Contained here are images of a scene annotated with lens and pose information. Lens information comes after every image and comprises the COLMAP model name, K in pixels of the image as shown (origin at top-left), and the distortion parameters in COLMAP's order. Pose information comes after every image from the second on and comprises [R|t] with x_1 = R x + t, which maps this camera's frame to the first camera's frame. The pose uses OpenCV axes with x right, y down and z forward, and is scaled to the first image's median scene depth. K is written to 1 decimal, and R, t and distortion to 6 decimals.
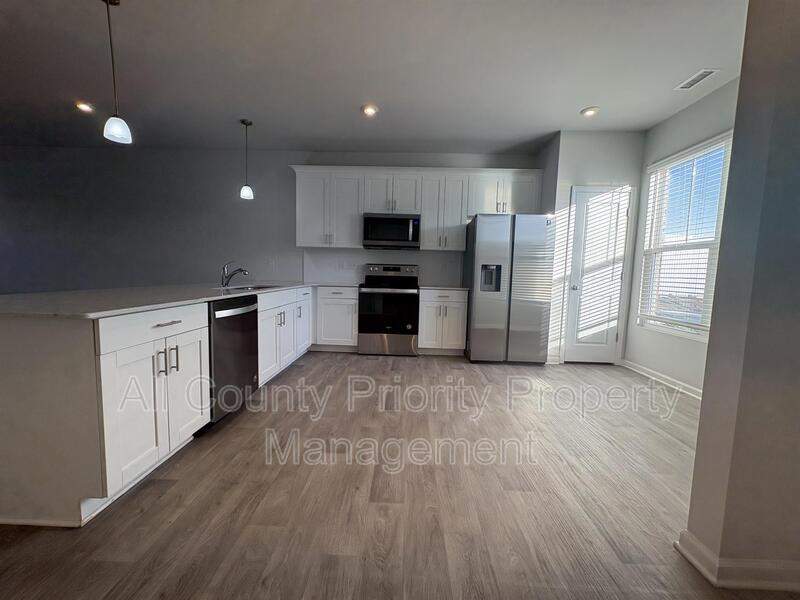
lens RADIAL K [[317.9, 0, 400.0], [0, 317.9, 300.0], [0, 0, 1]] dist [-0.001033, -0.000066]
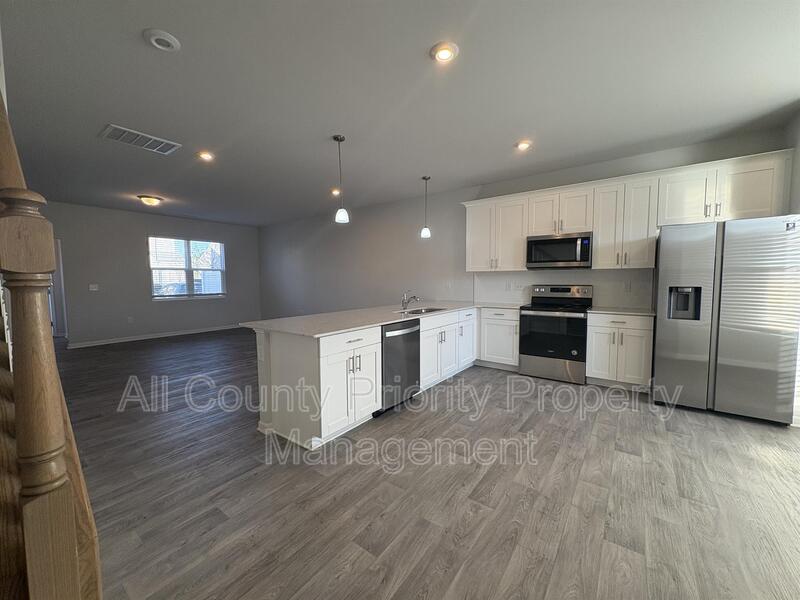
lens RADIAL K [[317.9, 0, 400.0], [0, 317.9, 300.0], [0, 0, 1]] dist [-0.001033, -0.000066]
pose [[0.817479, 0.006016, -0.575927, 0.149466], [-0.022680, 0.999506, -0.021751, -0.039955], [0.575512, 0.030843, 0.817212, -0.072487]]
